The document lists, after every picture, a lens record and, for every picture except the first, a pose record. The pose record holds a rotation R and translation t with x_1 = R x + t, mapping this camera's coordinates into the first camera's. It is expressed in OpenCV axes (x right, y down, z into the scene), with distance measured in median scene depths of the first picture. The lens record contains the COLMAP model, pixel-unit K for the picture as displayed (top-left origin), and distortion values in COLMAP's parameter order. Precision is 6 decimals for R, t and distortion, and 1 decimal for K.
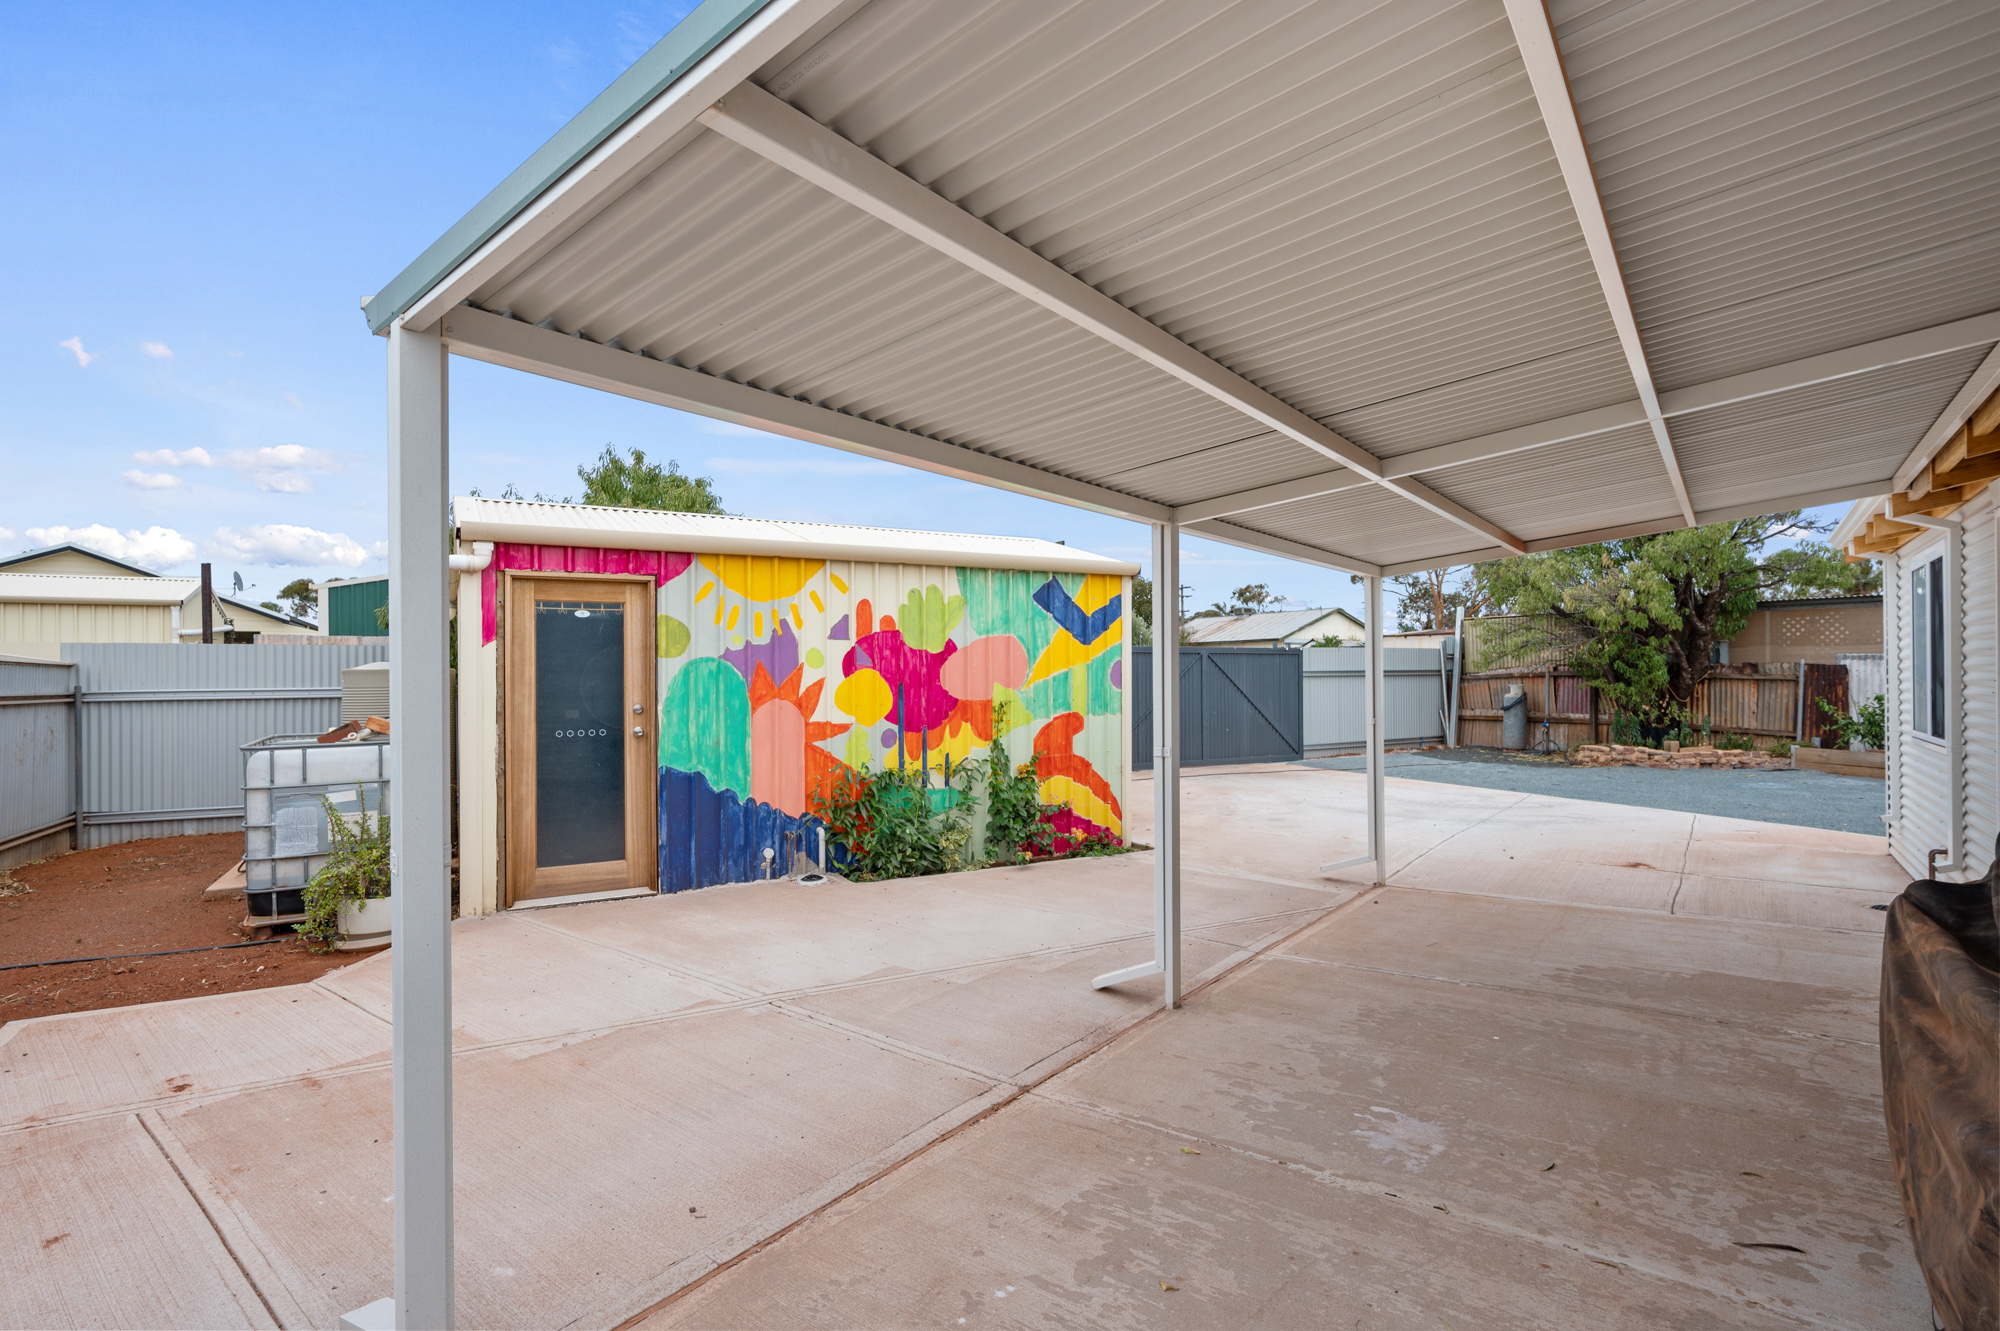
lens RADIAL K [[970.3, 0, 1000.0], [0, 970.3, 665.5], [0, 0, 1]] dist [-0.002281, -0.000180]
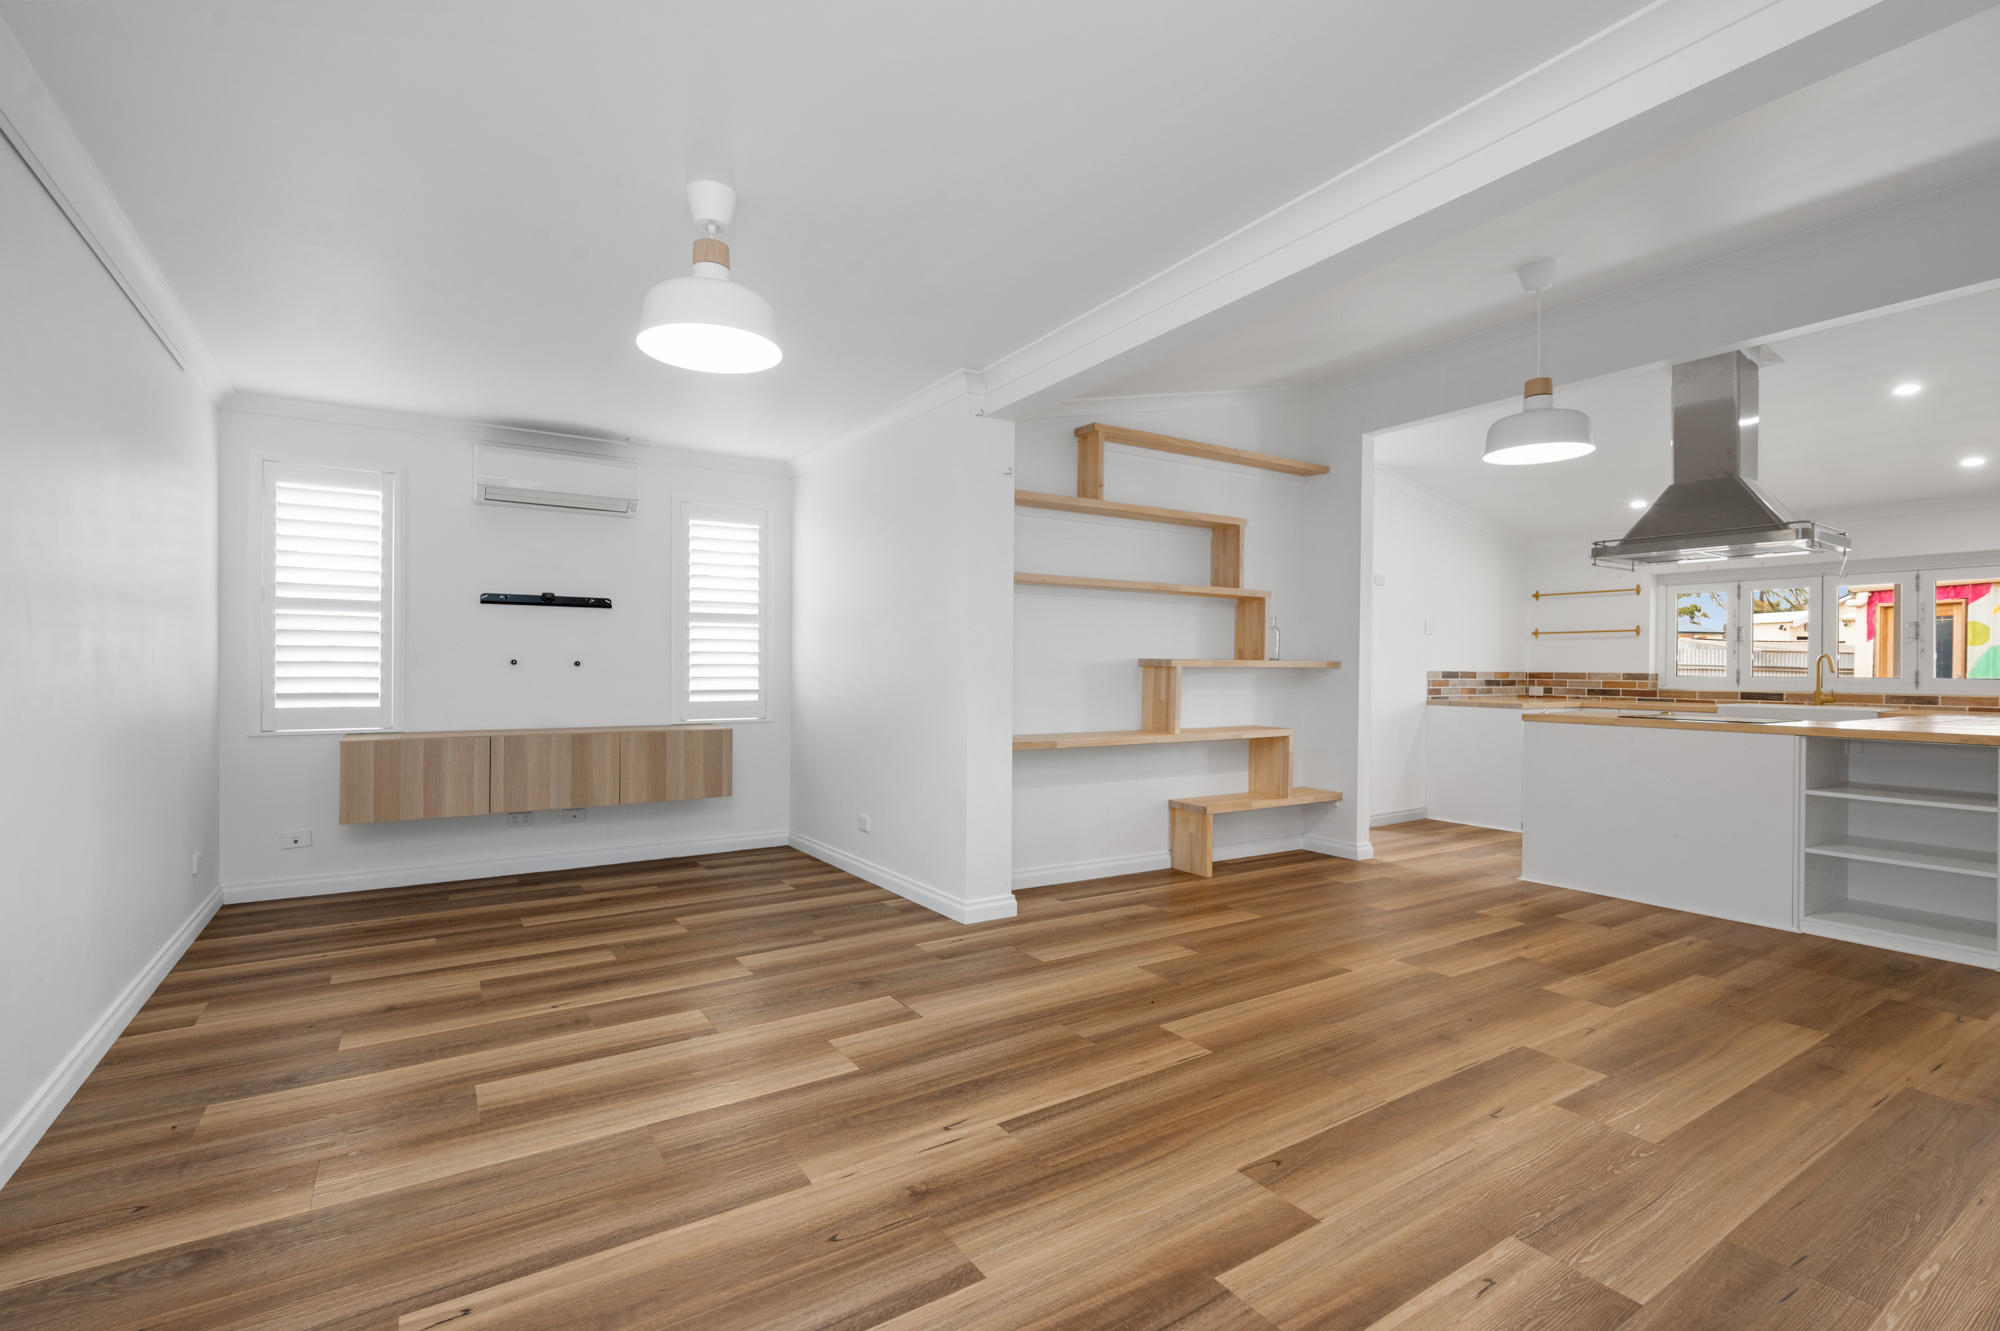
lens RADIAL K [[905.1, 0, 1000.0], [0, 905.1, 665.5], [0, 0, 1]] dist [0.000211, 0.000033]
pose [[-0.334465, 0.012494, -0.942325, 1.626360], [0.019912, 0.999783, 0.006189, -0.016318], [0.942198, -0.016694, -0.334641, -0.080180]]
